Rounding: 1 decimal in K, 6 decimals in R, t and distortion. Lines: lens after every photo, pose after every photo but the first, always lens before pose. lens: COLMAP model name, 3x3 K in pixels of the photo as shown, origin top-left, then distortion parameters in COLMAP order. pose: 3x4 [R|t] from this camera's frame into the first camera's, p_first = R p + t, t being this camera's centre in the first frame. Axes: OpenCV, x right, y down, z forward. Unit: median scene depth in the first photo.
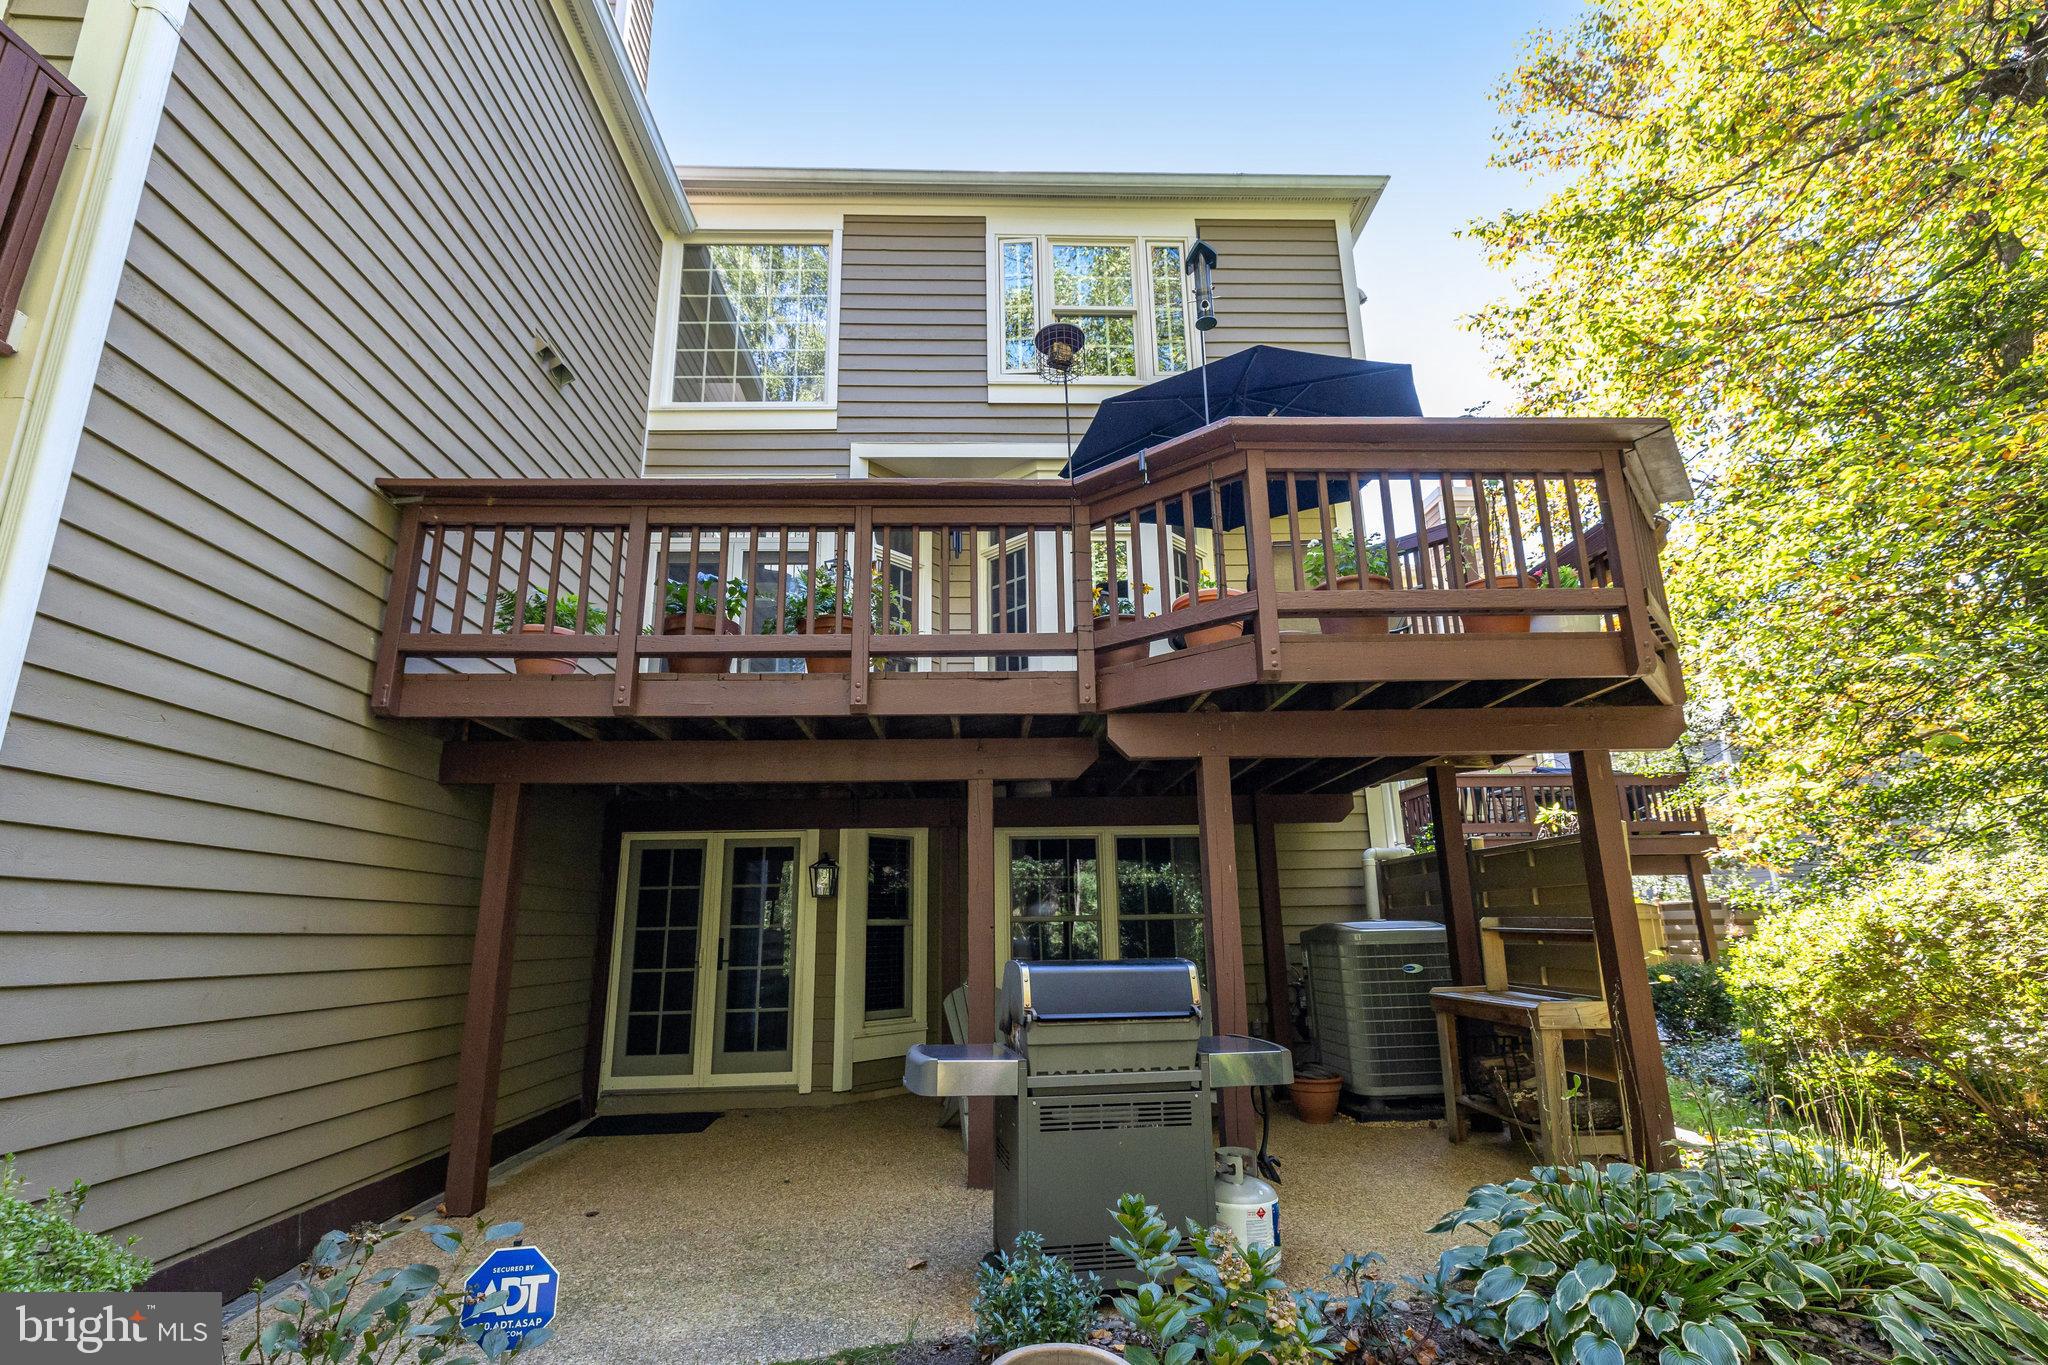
lens RADIAL K [[945.0, 0, 1018.6], [0, 945.0, 710.4], [0, 0, 1]] dist [0.001684, 0.000671]
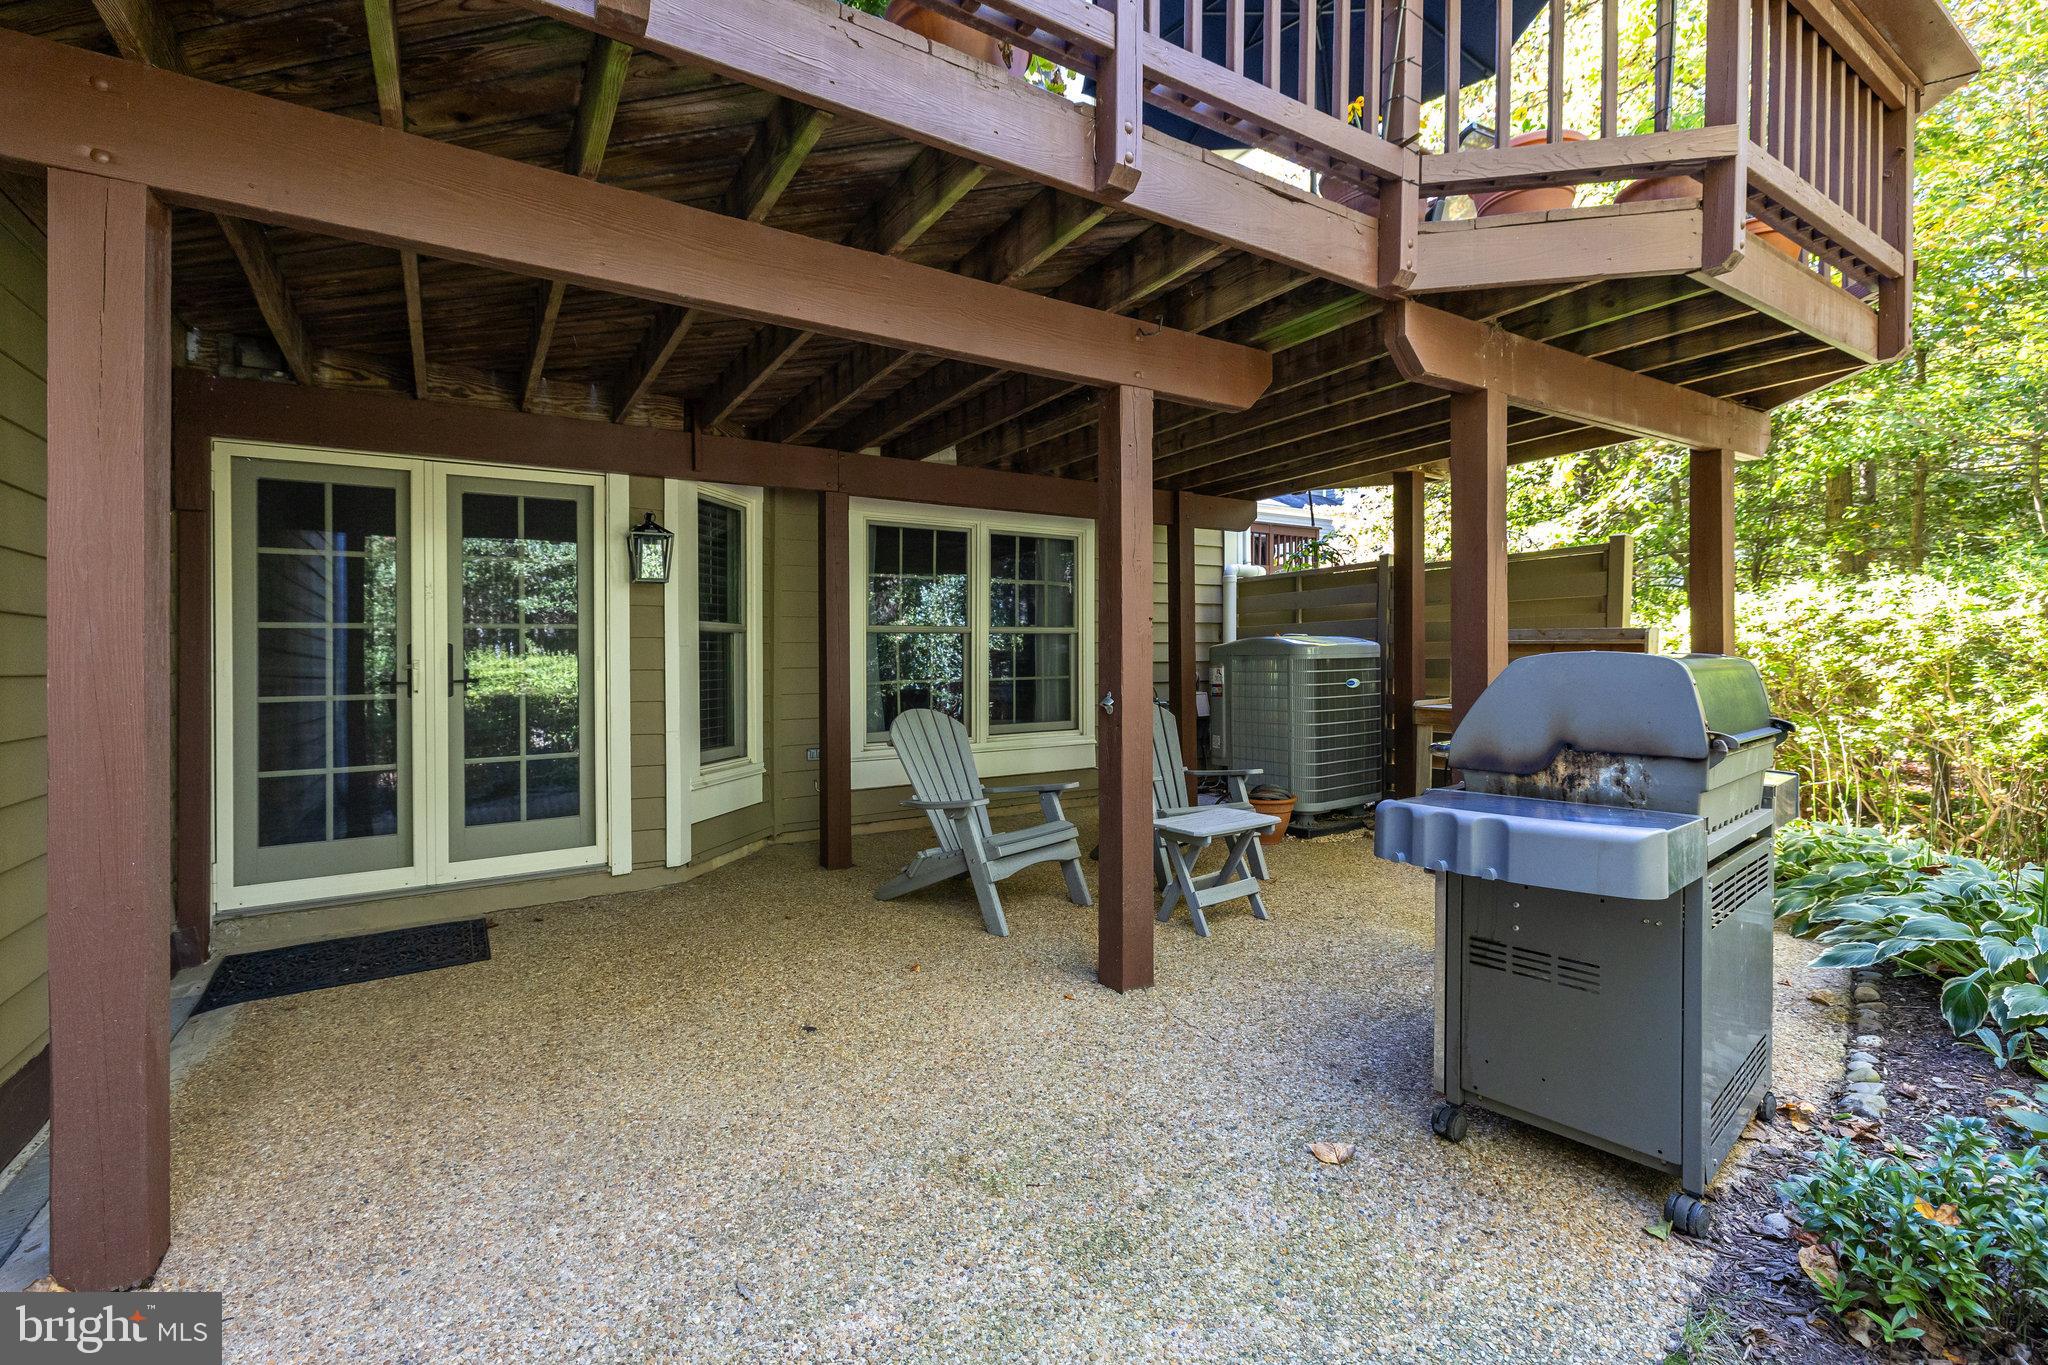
lens RADIAL K [[896.0, 0, 1016.0], [0, 896.0, 670.9], [0, 0, 1]] dist [0.014097, 0.000264]
pose [[0.868509, -0.000430, 0.495674, -0.297529], [-0.115969, 0.972069, 0.204040, 0.105157], [-0.481917, -0.234693, 0.844201, 0.365315]]
